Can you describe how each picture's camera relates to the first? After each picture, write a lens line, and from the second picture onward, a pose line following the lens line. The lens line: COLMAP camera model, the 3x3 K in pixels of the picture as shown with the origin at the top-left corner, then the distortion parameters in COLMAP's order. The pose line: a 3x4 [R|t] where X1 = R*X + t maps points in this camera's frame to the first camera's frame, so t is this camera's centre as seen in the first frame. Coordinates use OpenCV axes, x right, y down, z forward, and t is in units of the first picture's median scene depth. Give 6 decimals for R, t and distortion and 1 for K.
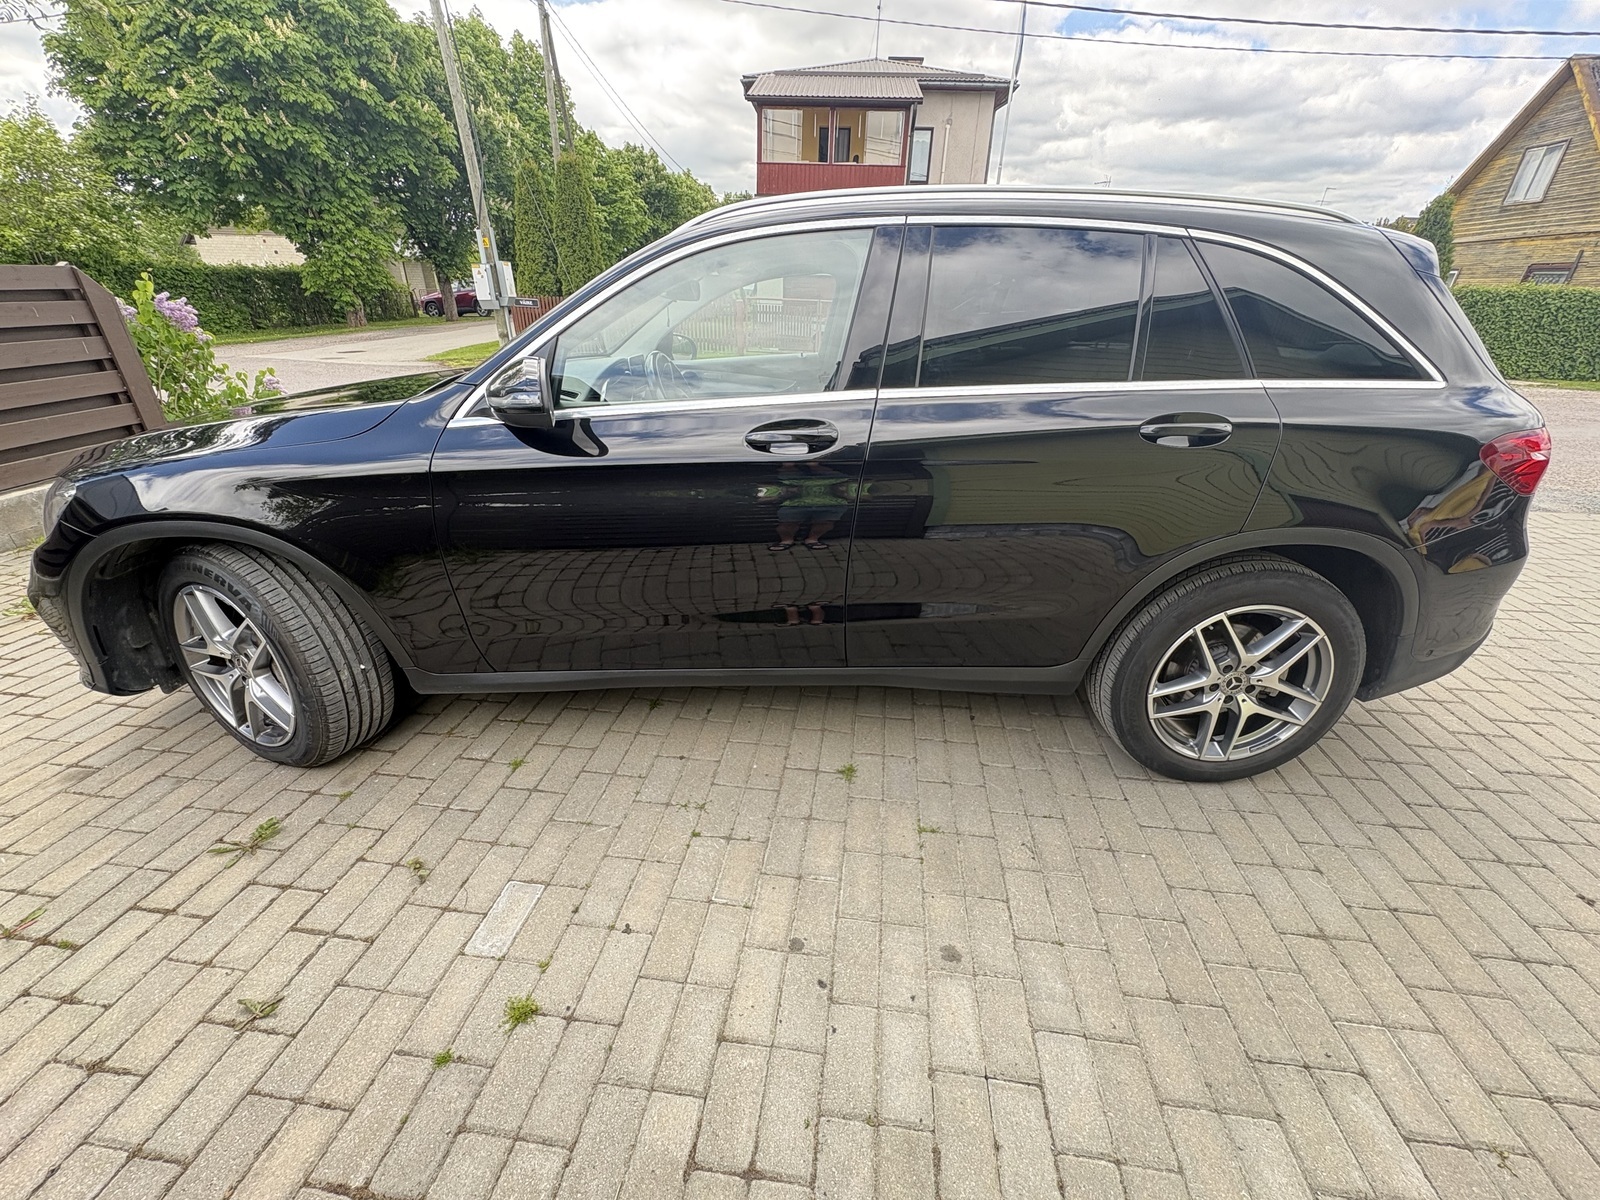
lens RADIAL K [[643.8, 0, 800.0], [0, 643.8, 600.0], [0, 0, 1]] dist [0.001214, -0.000159]
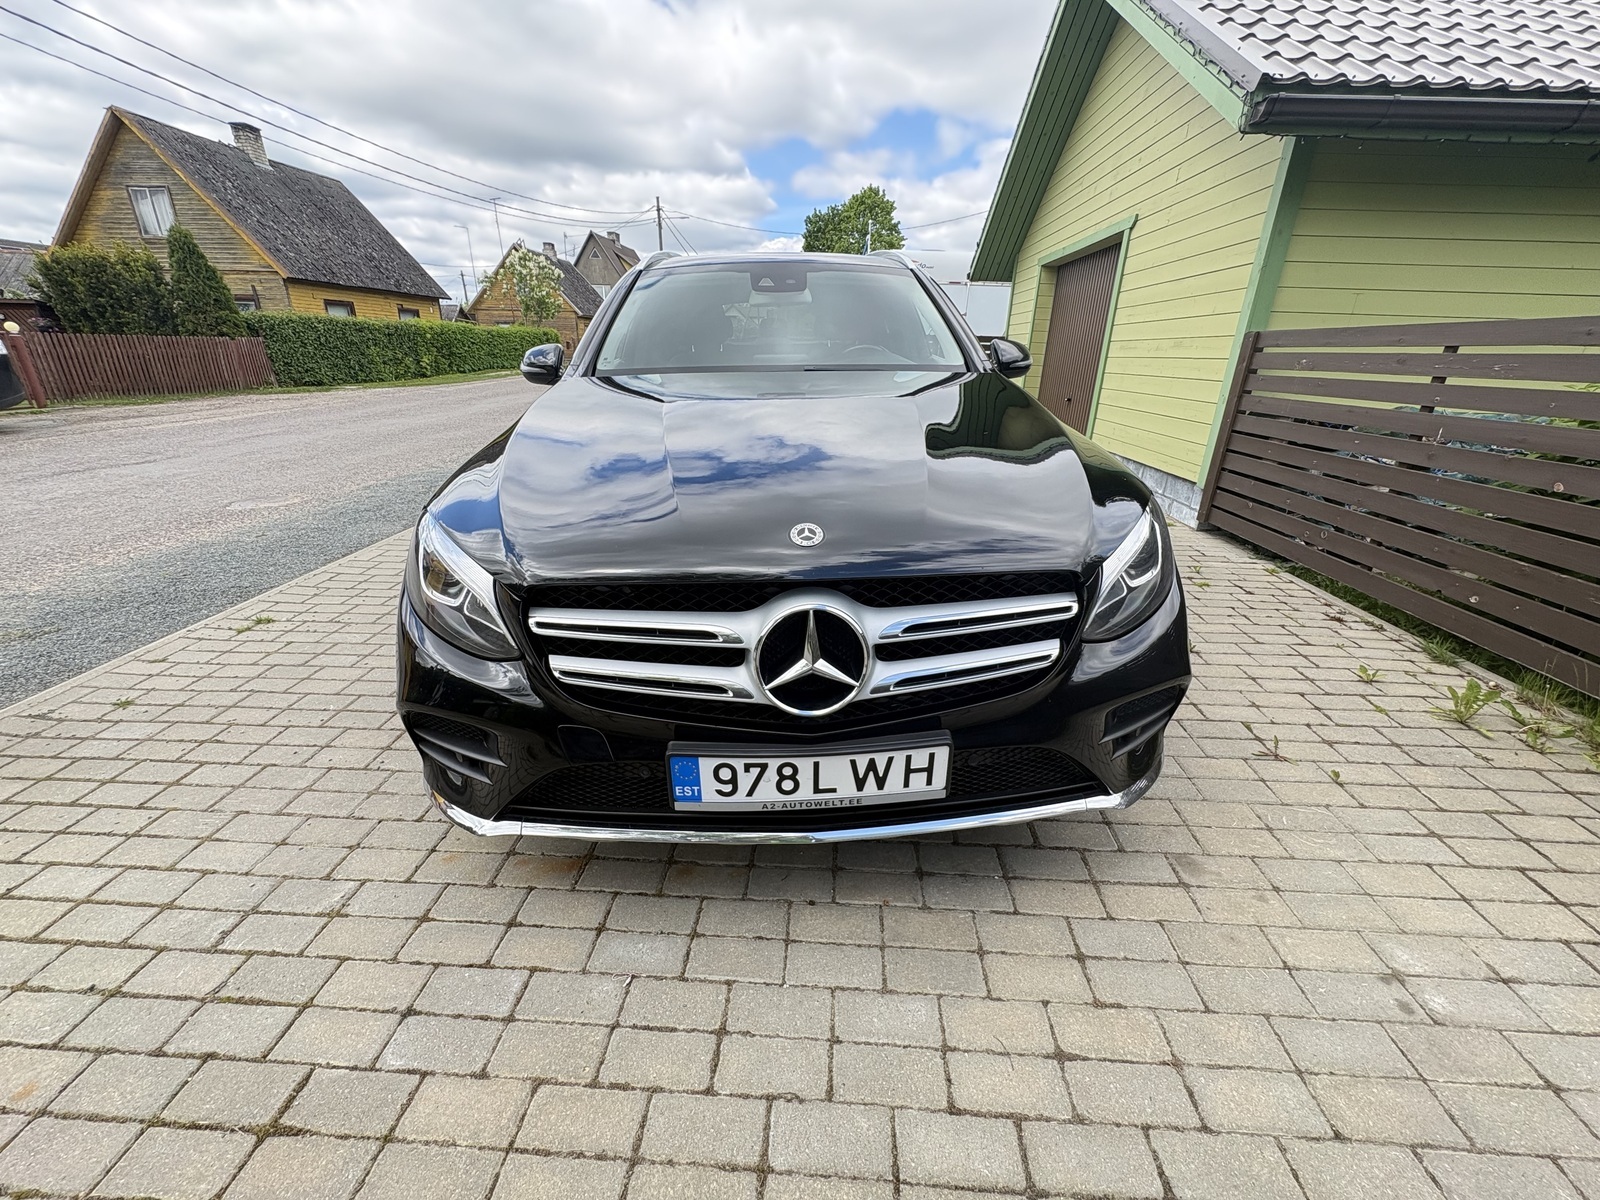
lens RADIAL K [[643.8, 0, 800.0], [0, 643.8, 600.0], [0, 0, 1]] dist [0.001214, -0.000159]
pose [[-0.066671, -0.382151, 0.921692, -1.902937], [0.413366, 0.830166, 0.374103, -0.570428], [-0.908121, 0.405938, 0.102620, 1.360882]]
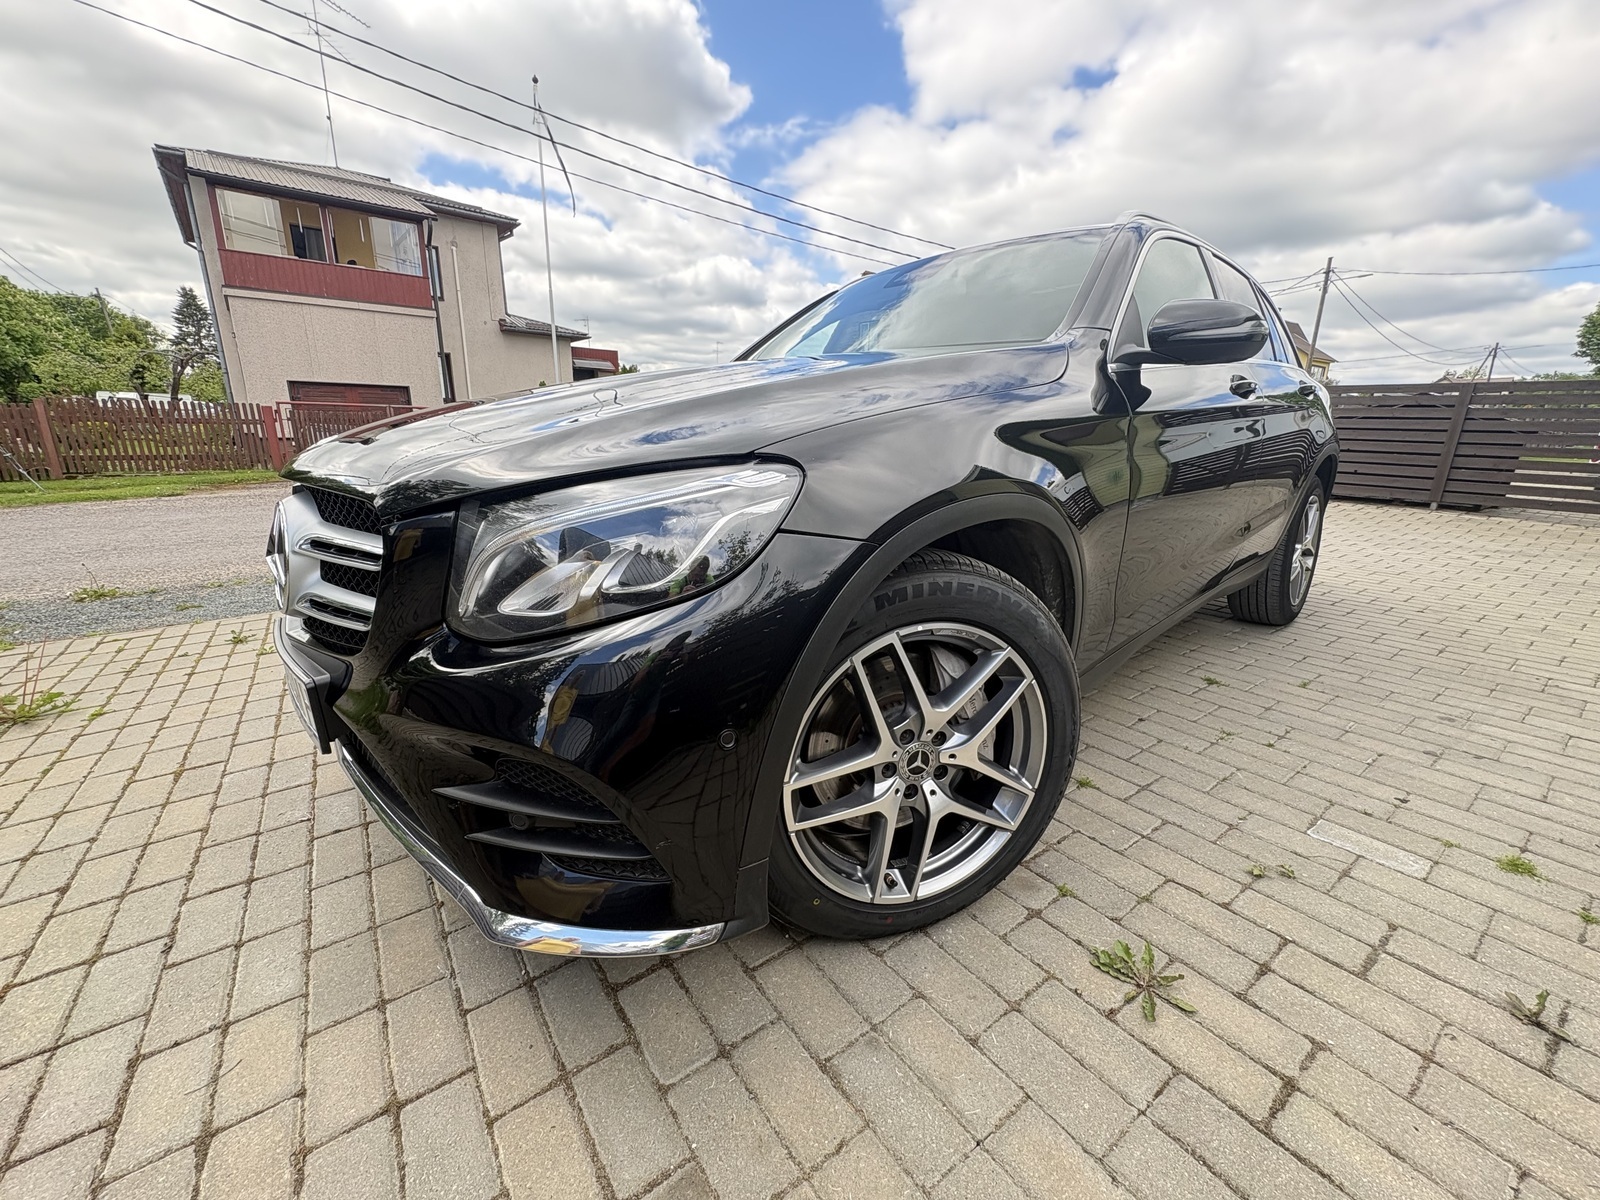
lens RADIAL K [[643.4, 0, 799.6], [0, 643.4, 568.1], [0, 0, 1]] dist [0.000741, 0.000206]
pose [[0.726721, -0.159738, 0.668102, -1.416393], [0.295452, 0.950715, -0.094067, -0.053848], [-0.620148, 0.265753, 0.738100, 0.608170]]
